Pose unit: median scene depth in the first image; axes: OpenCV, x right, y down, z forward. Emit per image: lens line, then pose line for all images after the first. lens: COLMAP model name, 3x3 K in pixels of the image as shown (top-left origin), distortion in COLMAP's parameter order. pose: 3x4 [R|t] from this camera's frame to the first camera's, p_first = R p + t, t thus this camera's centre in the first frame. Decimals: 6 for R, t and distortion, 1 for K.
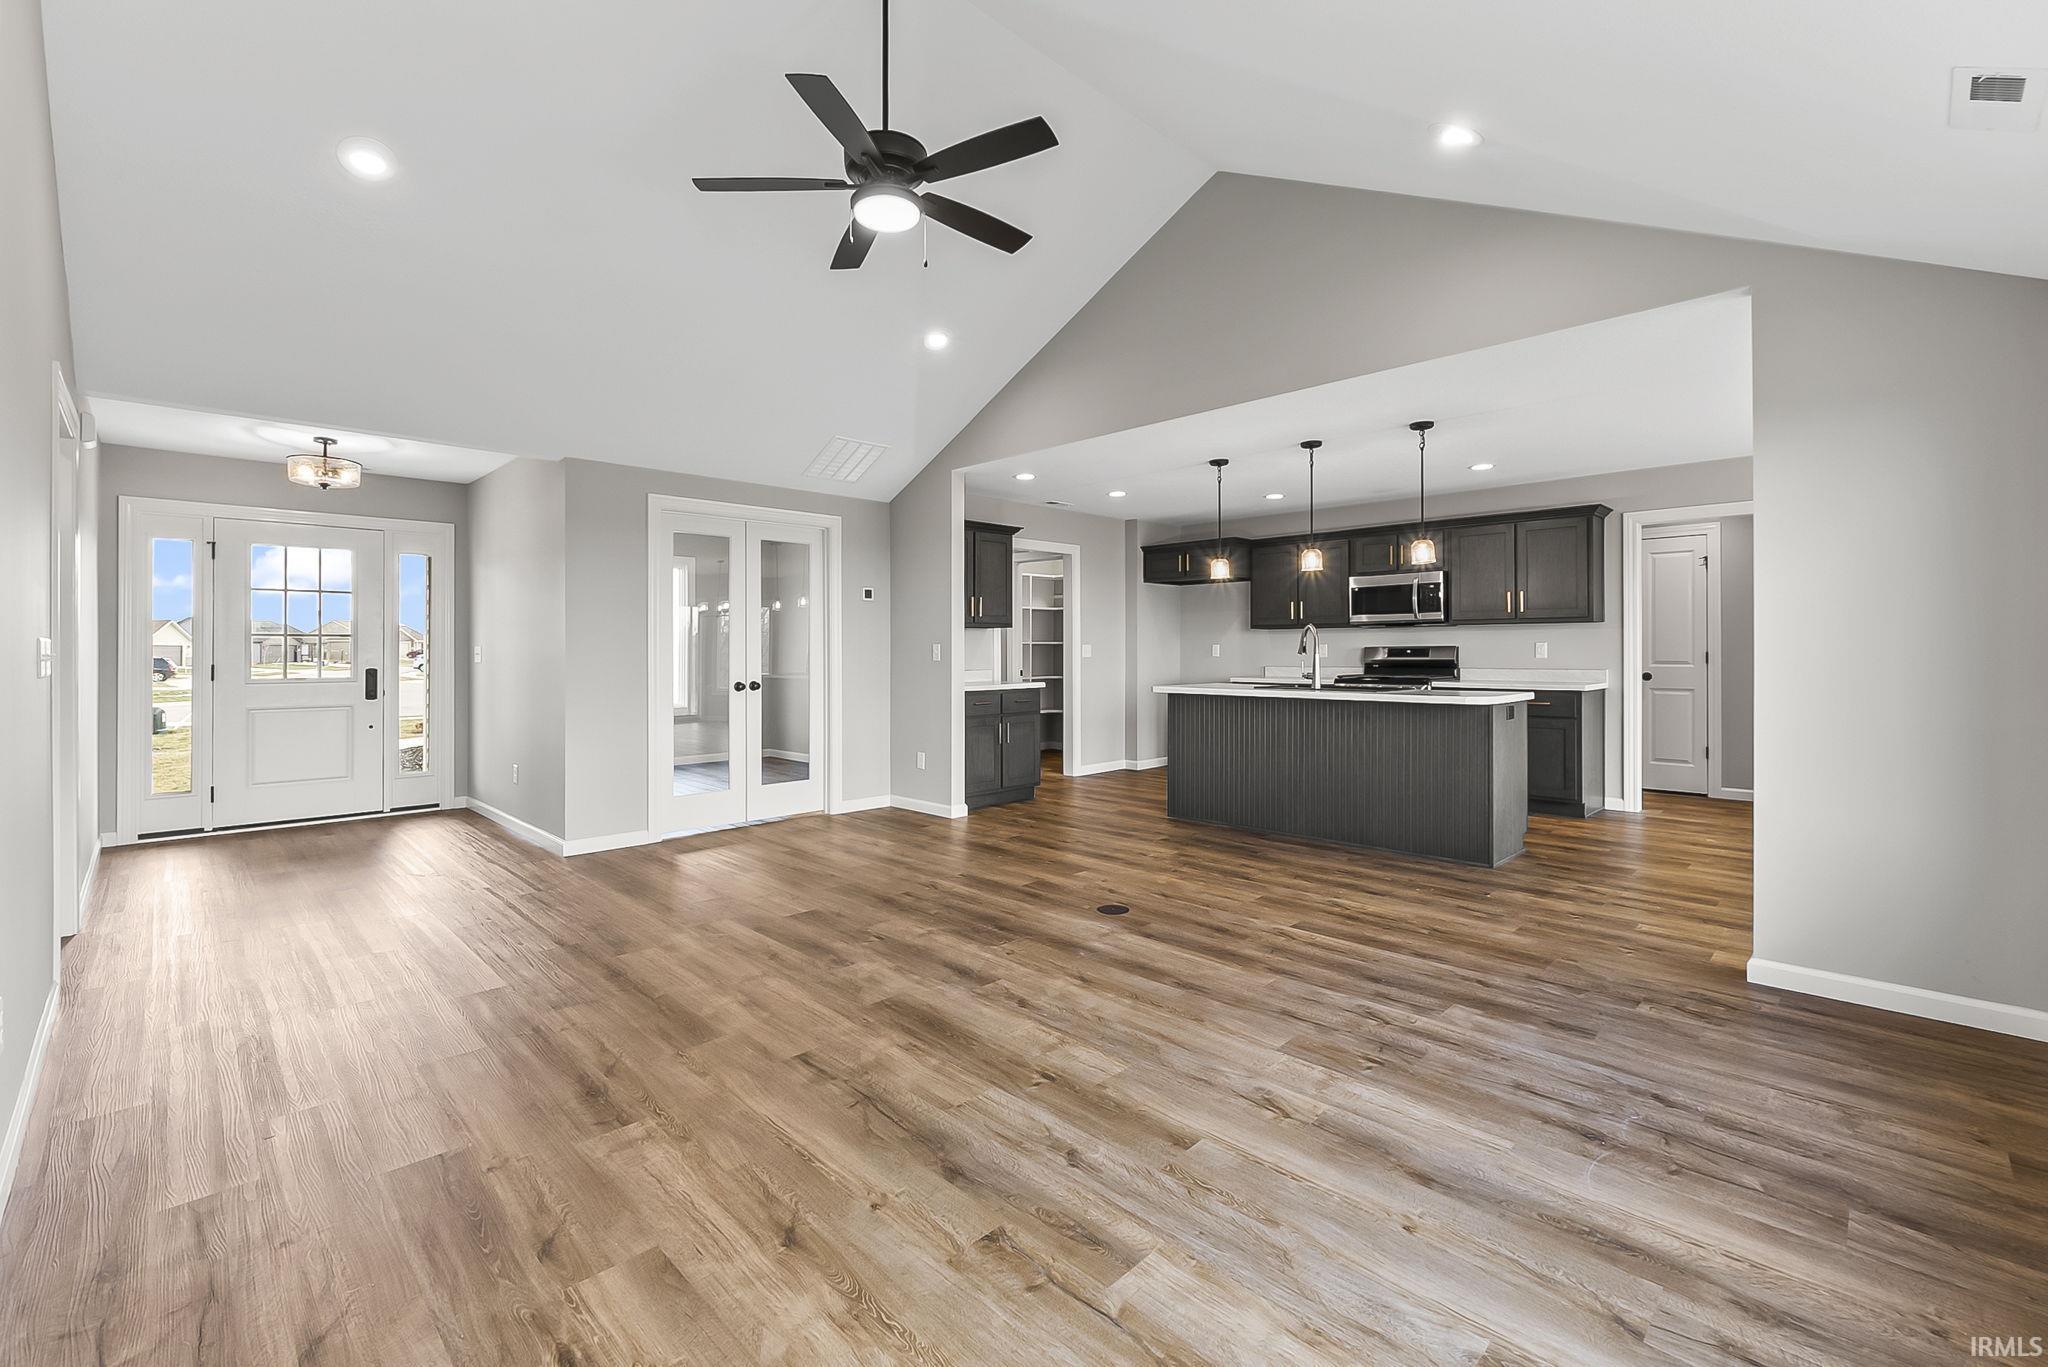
lens RADIAL K [[868.1, 0, 1021.6], [0, 868.1, 656.4], [0, 0, 1]] dist [-0.002403, -0.001373]
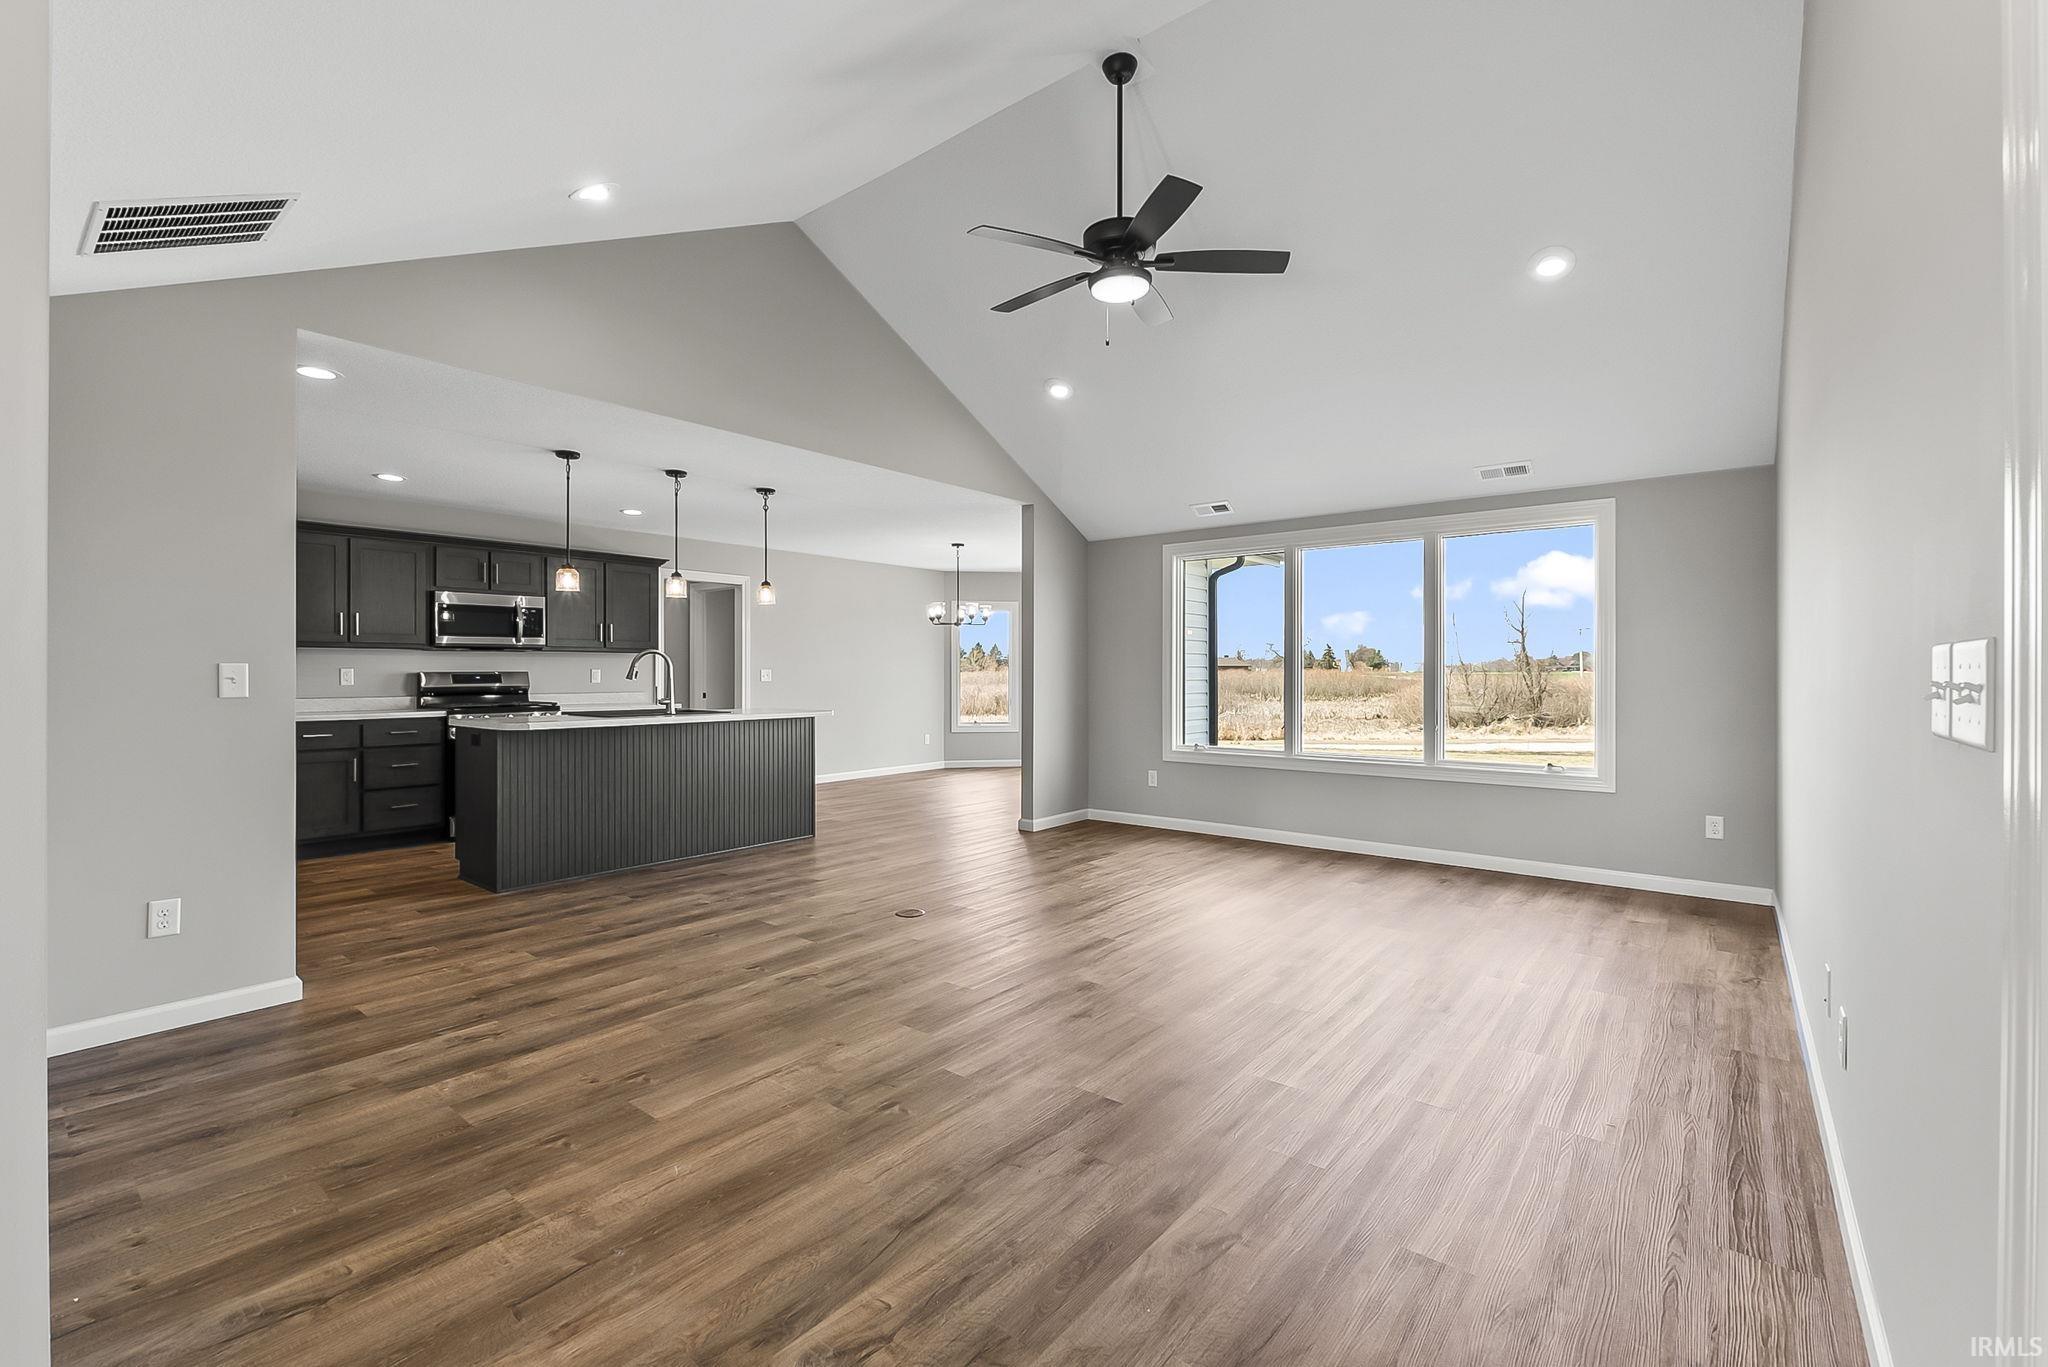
lens RADIAL K [[868.1, 0, 1008.1], [0, 868.1, 676.4], [0, 0, 1]] dist [-0.002403, -0.001373]
pose [[-0.101741, 0.000591, 0.994811, -0.588114], [0.009071, 0.999959, 0.000334, -0.002363], [-0.994770, 0.009058, -0.101742, 0.588399]]
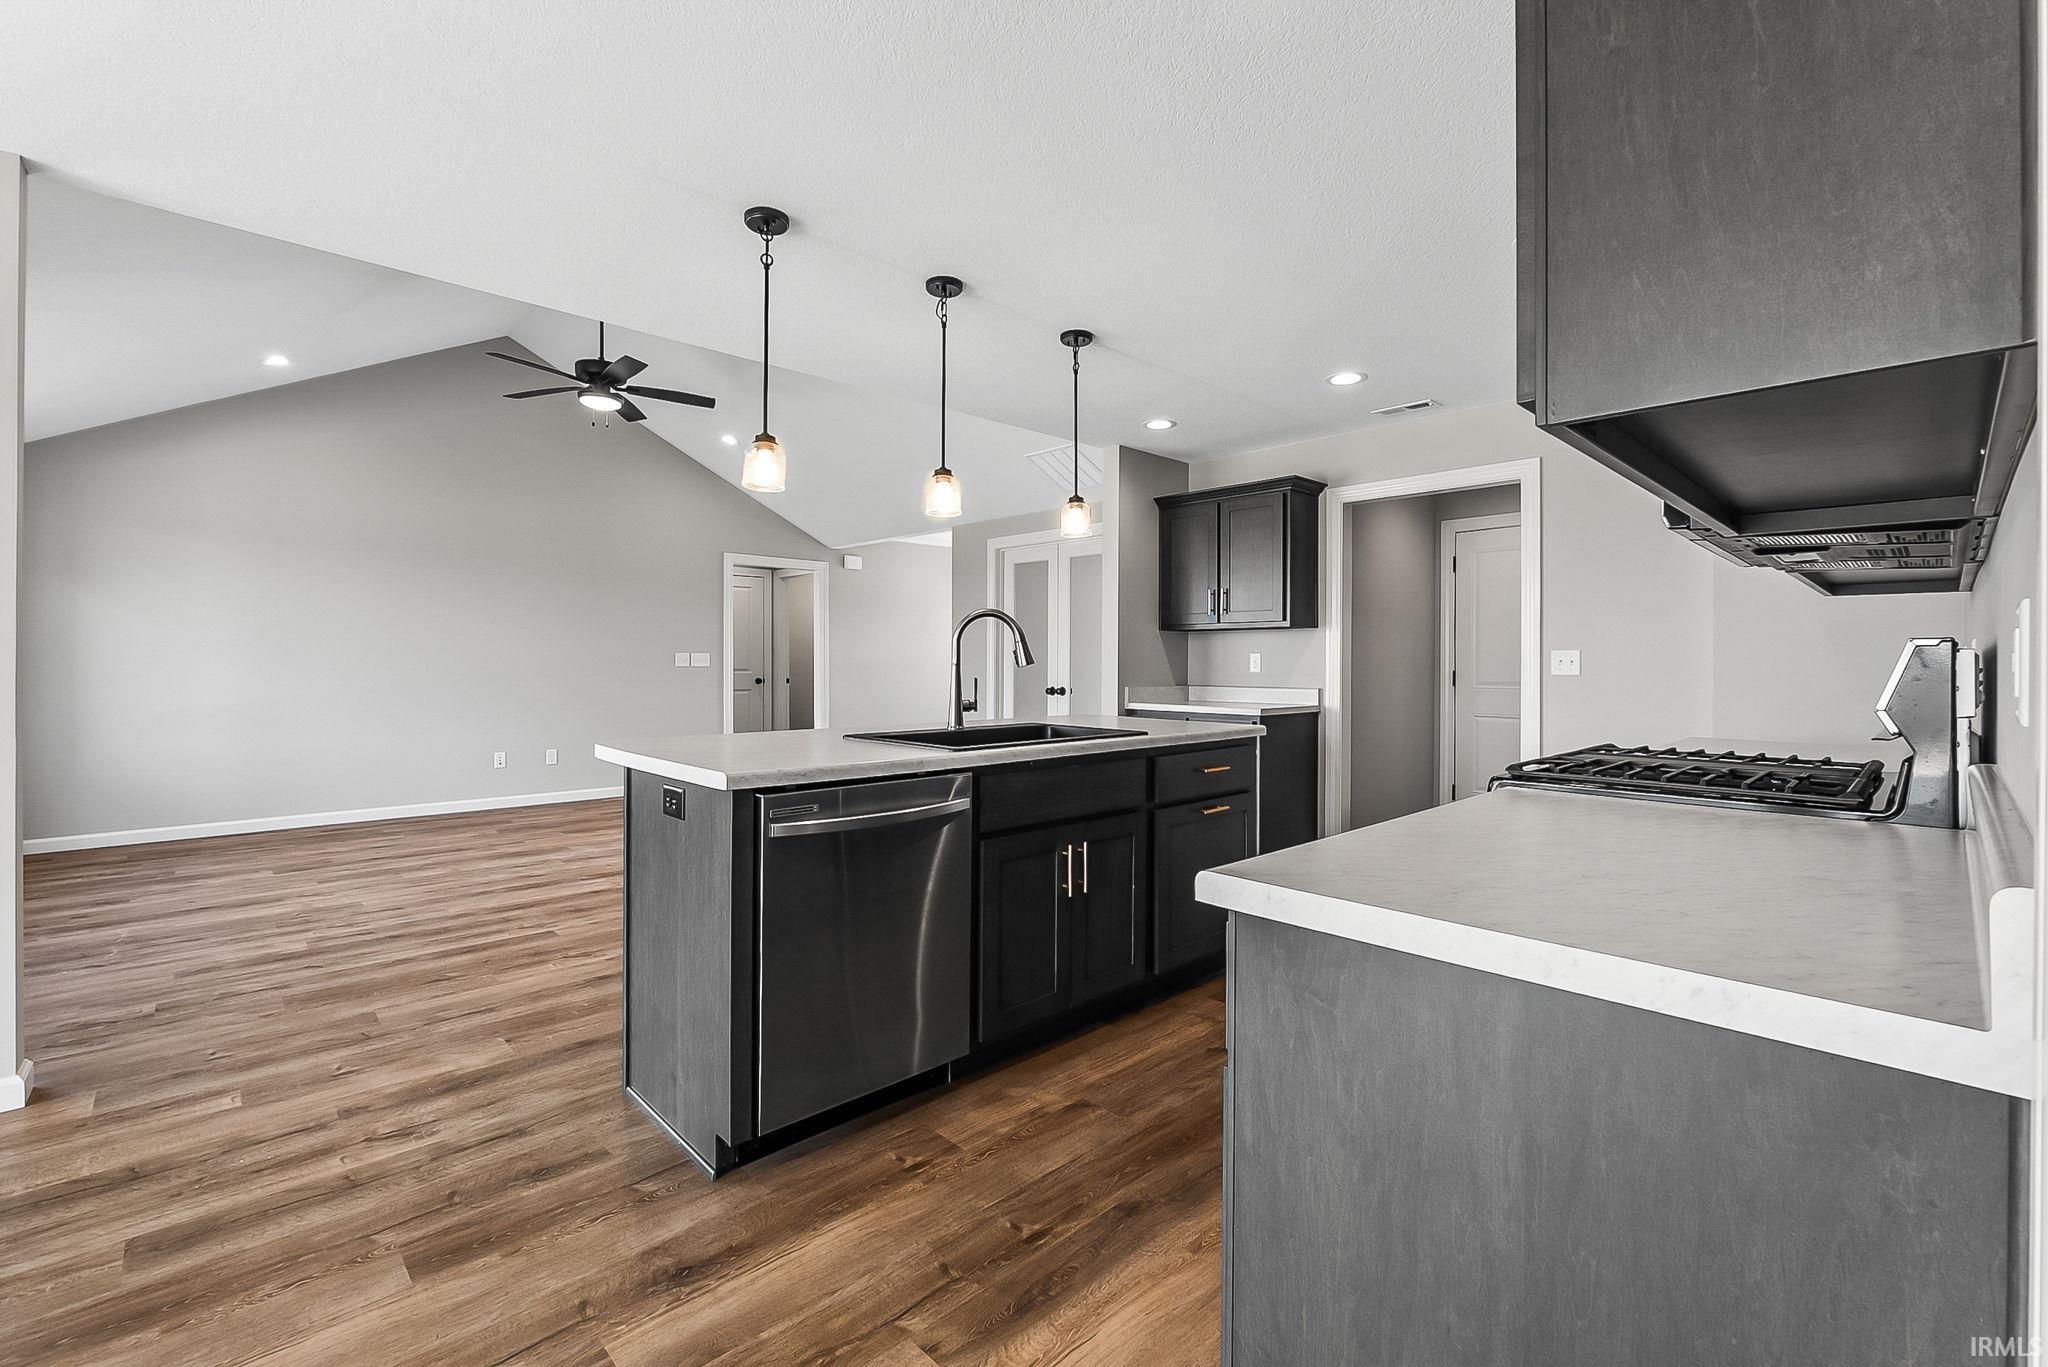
lens RADIAL K [[885.1, 0, 1013.9], [0, 885.1, 666.4], [0, 0, 1]] dist [-0.002623, 0.000934]
pose [[-0.022729, 0.008720, -0.999704, 0.738813], [-0.011902, 0.999889, 0.008992, -0.006385], [0.999671, 0.012103, -0.022623, 0.869797]]
